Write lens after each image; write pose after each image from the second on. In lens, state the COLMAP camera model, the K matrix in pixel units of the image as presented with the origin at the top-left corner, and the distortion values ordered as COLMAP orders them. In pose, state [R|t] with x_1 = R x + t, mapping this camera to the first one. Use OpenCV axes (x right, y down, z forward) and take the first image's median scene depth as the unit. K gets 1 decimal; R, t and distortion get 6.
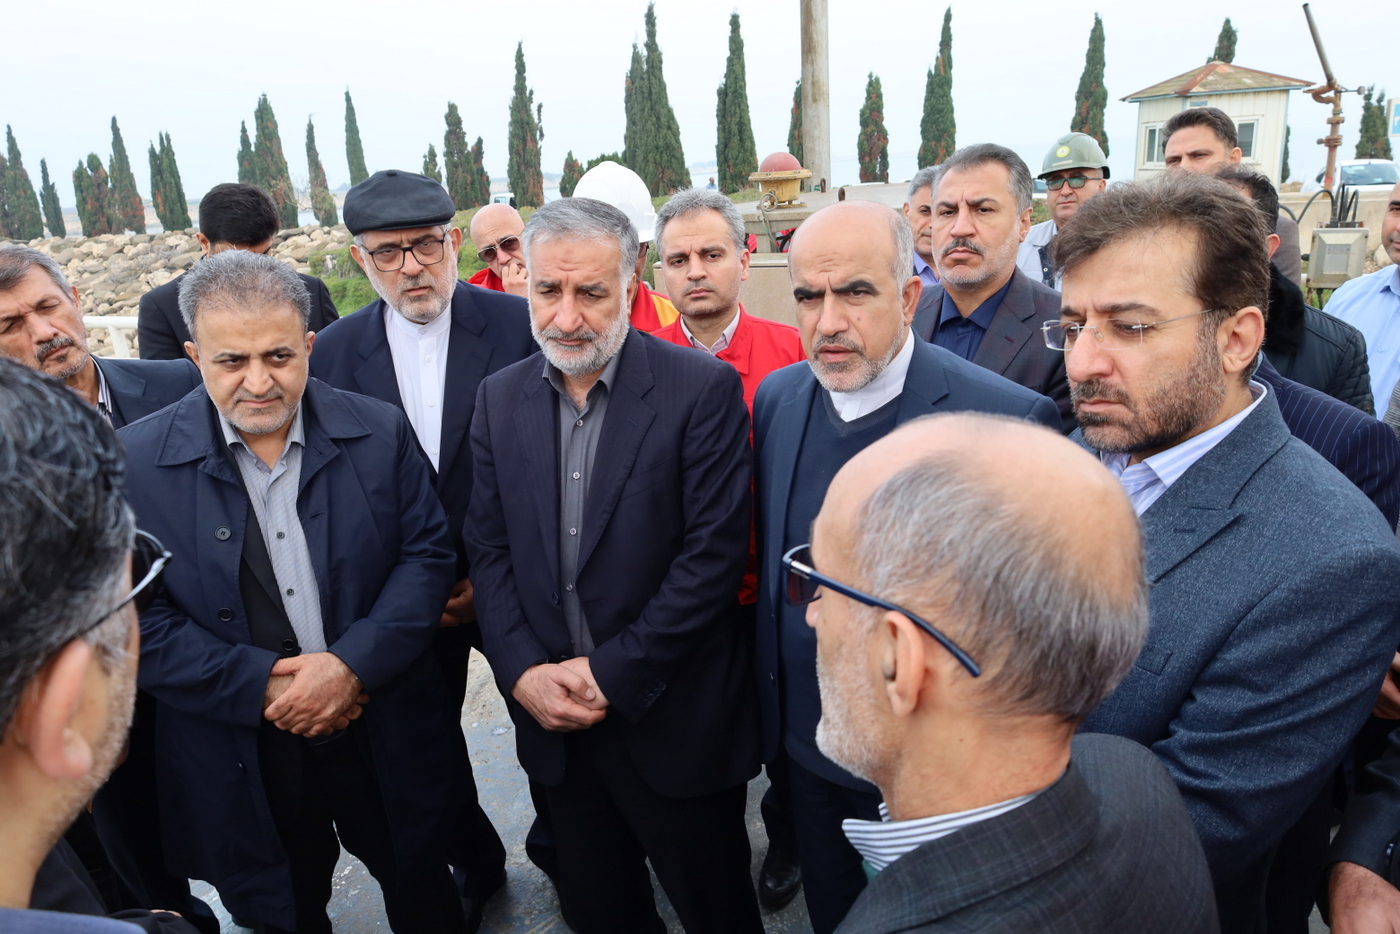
lens RADIAL K [[964.1, 0, 700.0], [0, 964.1, 467.0], [0, 0, 1]] dist [-0.000479, -0.003438]
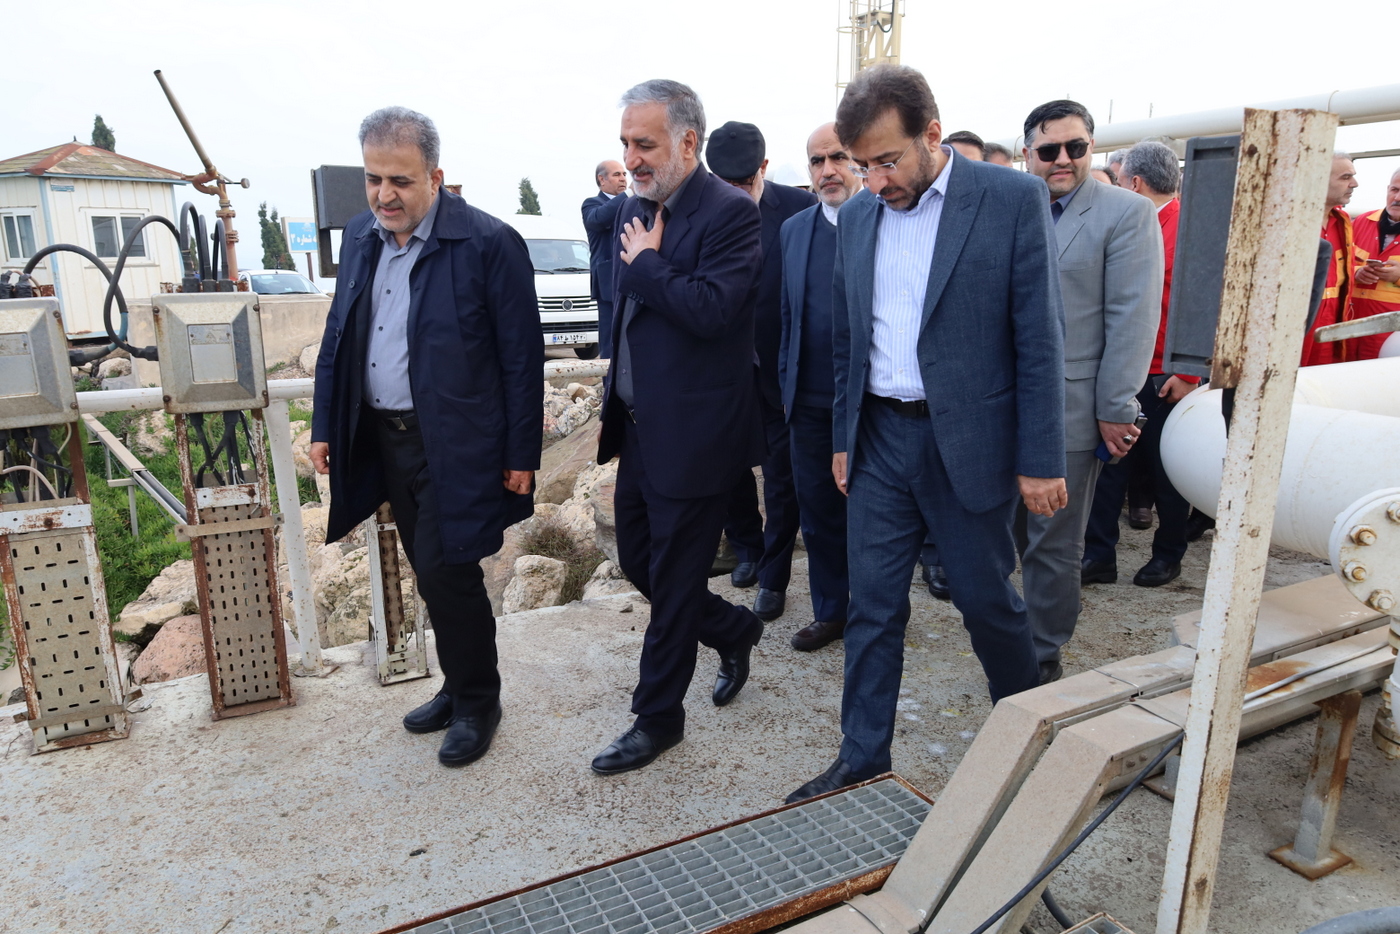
lens RADIAL K [[964.1, 0, 700.0], [0, 964.1, 467.0], [0, 0, 1]] dist [-0.000479, -0.003438]
pose [[0.550719, -0.130143, 0.824483, 0.120114], [0.227737, 0.973721, 0.001582, -0.032276], [-0.803022, 0.186894, 0.565885, 0.165906]]
